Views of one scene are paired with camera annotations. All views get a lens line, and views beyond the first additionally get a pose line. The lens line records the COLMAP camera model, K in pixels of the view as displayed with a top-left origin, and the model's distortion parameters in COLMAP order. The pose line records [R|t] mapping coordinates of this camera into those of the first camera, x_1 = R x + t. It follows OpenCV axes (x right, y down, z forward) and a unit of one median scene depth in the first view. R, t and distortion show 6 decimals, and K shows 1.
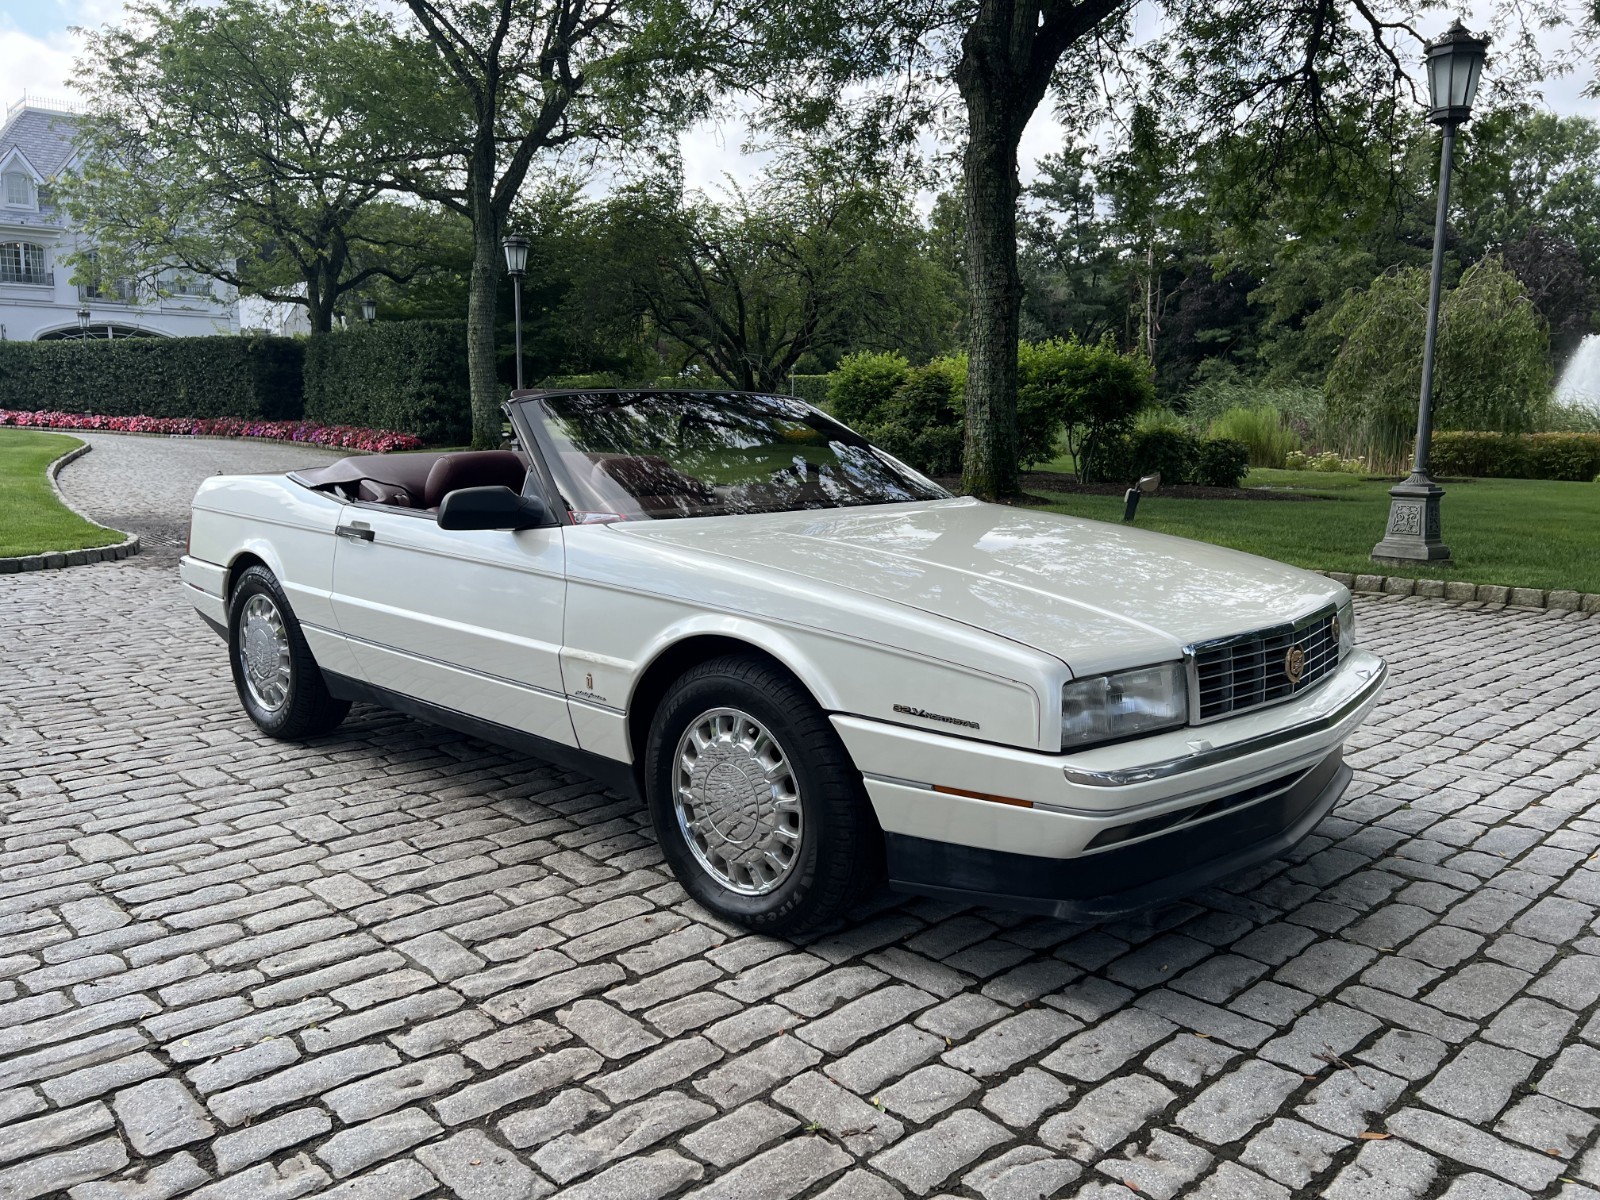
lens RADIAL K [[1204.8, 0, 797.2], [0, 1204.8, 600.0], [0, 0, 1]] dist [0.041083, -0.045516]
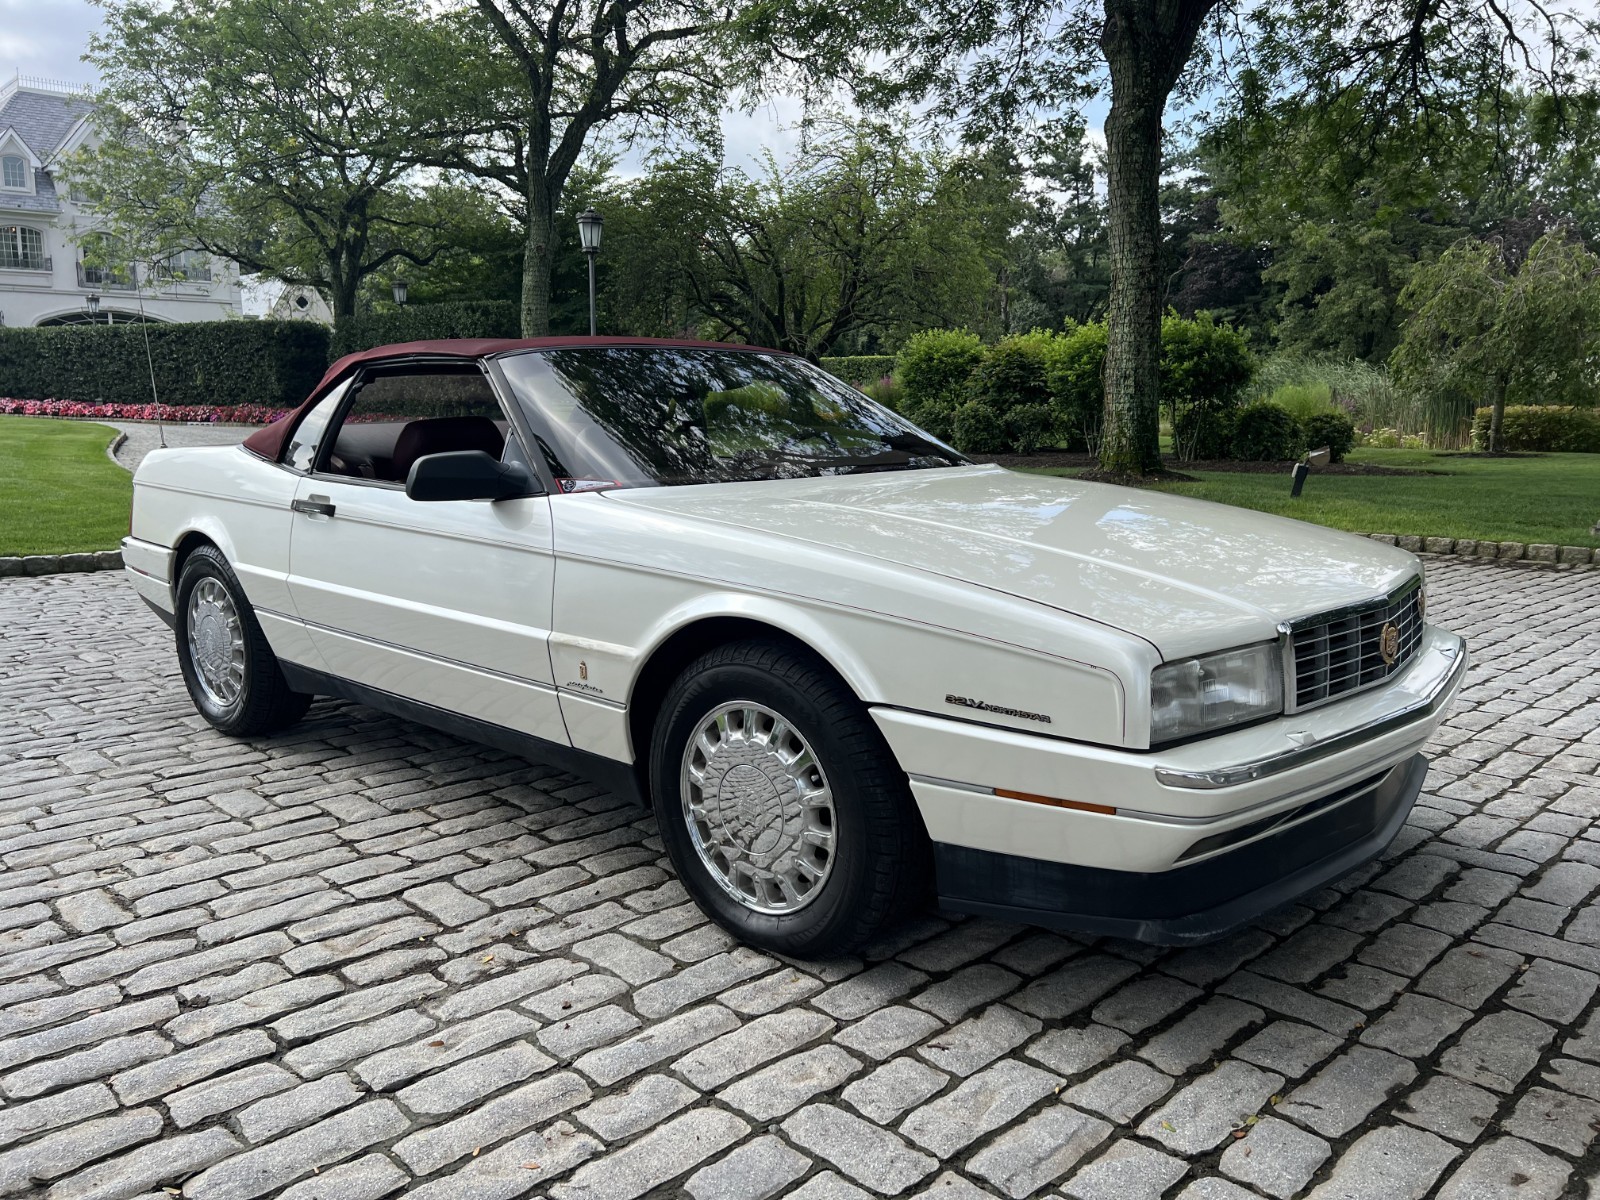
lens RADIAL K [[1212.4, 0, 802.4], [0, 1212.4, 593.8], [0, 0, 1]] dist [0.024376, -0.012872]
pose [[0.999734, -0.011855, 0.019800, -0.063115], [0.011723, 0.999908, 0.006795, 0.000225], [-0.019879, -0.006561, 0.999781, 0.016626]]
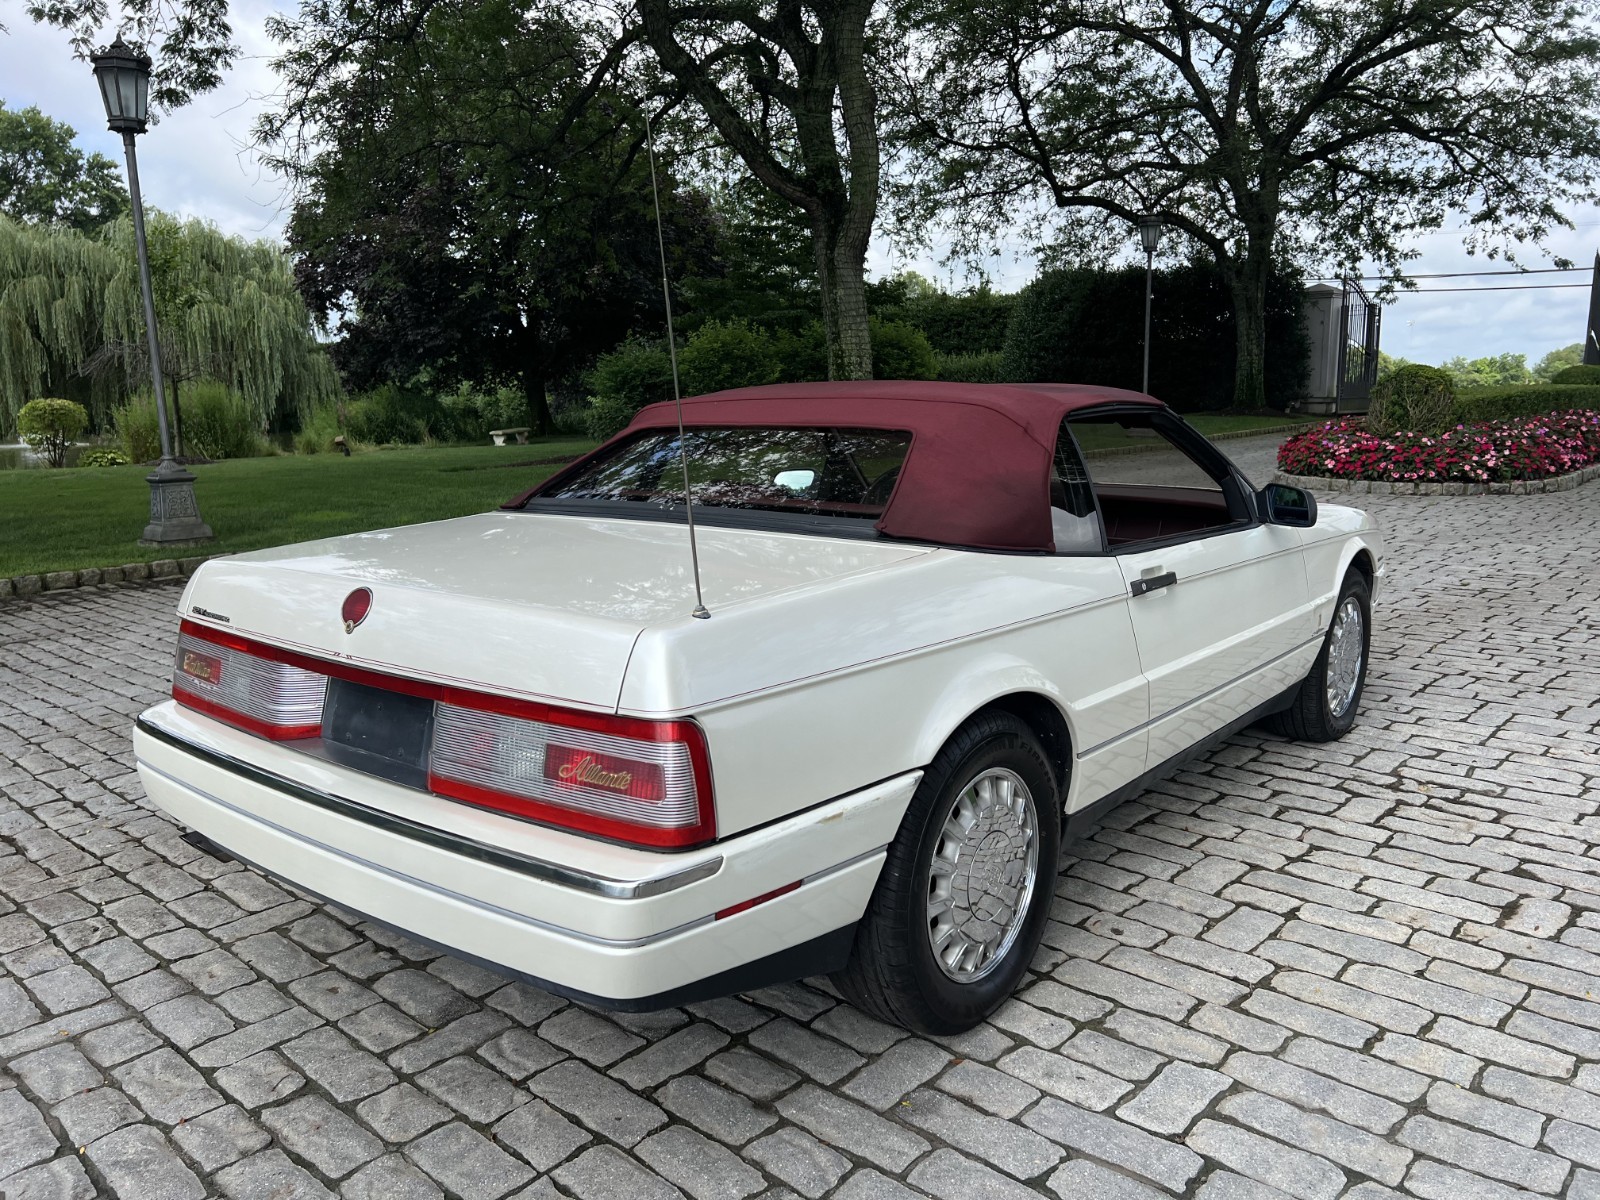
lens RADIAL K [[1198.2, 0, 815.4], [0, 1198.2, 601.0], [0, 0, 1]] dist [0.026569, -0.009318]
pose [[-0.072350, -0.179361, 0.981119, -0.214270], [0.166626, 0.967699, 0.189195, -0.032381], [-0.983362, 0.177169, -0.040127, 0.178429]]
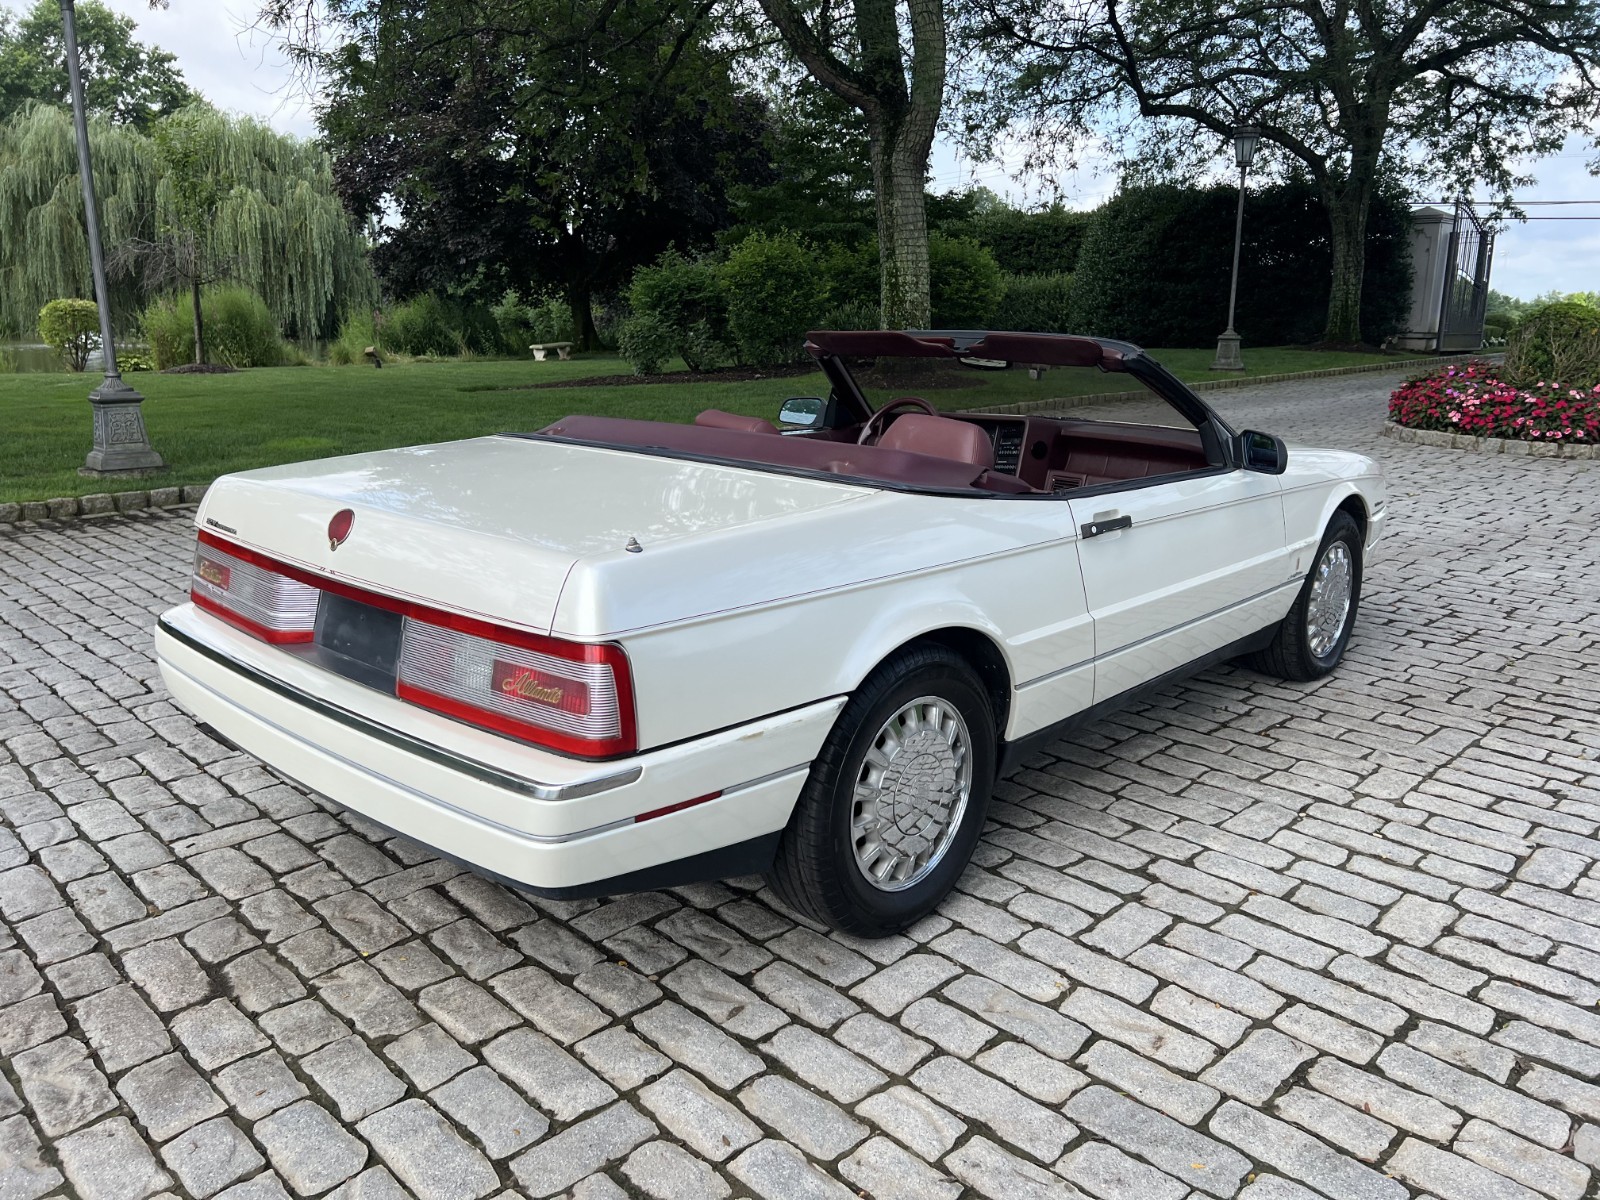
lens RADIAL K [[1206.5, 0, 820.6], [0, 1206.5, 565.8], [0, 0, 1]] dist [0.021817, -0.003565]
pose [[-0.023099, -0.217174, 0.975860, -0.161599], [0.141868, 0.965530, 0.218233, -0.032591], [-0.989616, 0.143484, 0.008507, 0.166943]]
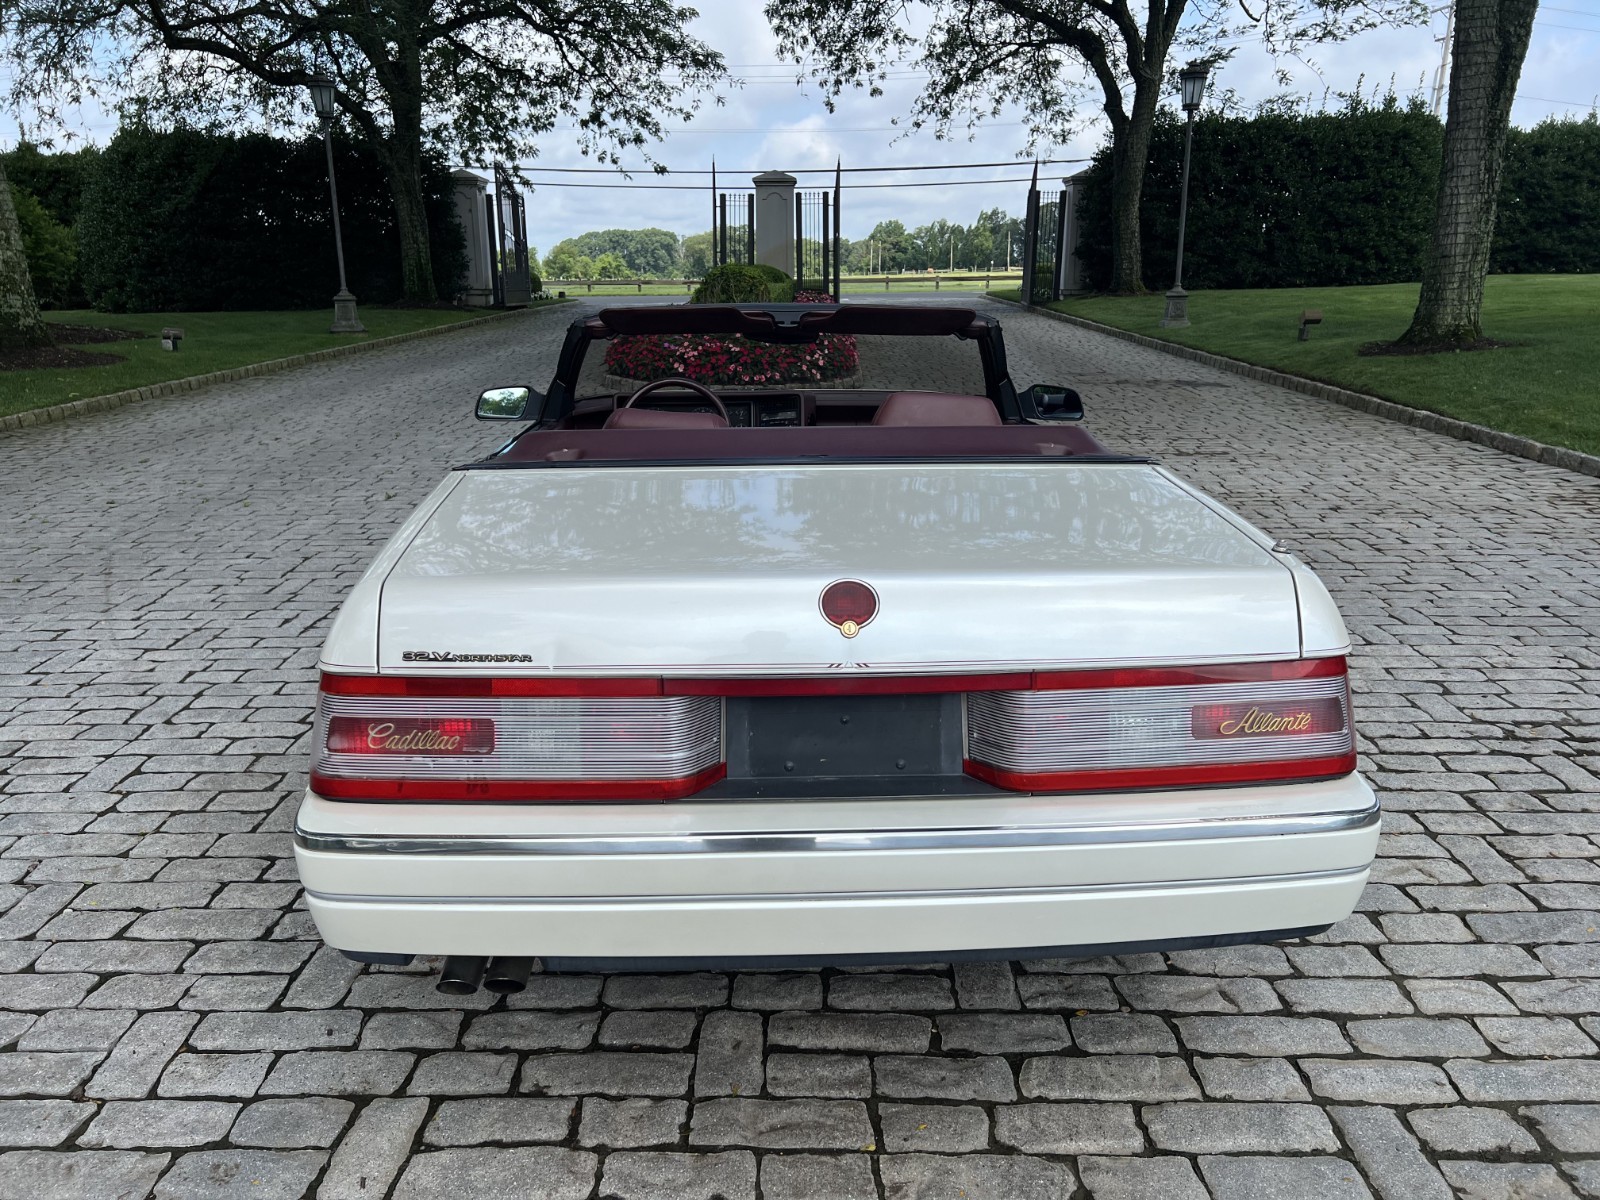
lens RADIAL K [[1194.4, 0, 800.0], [0, 1194.4, 600.0], [0, 0, 1]] dist [0.067345, -0.082223]
pose [[-0.722156, -0.190279, 0.665045, -0.113186], [0.099668, 0.922768, 0.372244, -0.045477], [-0.684513, 0.335102, -0.647417, 0.246886]]
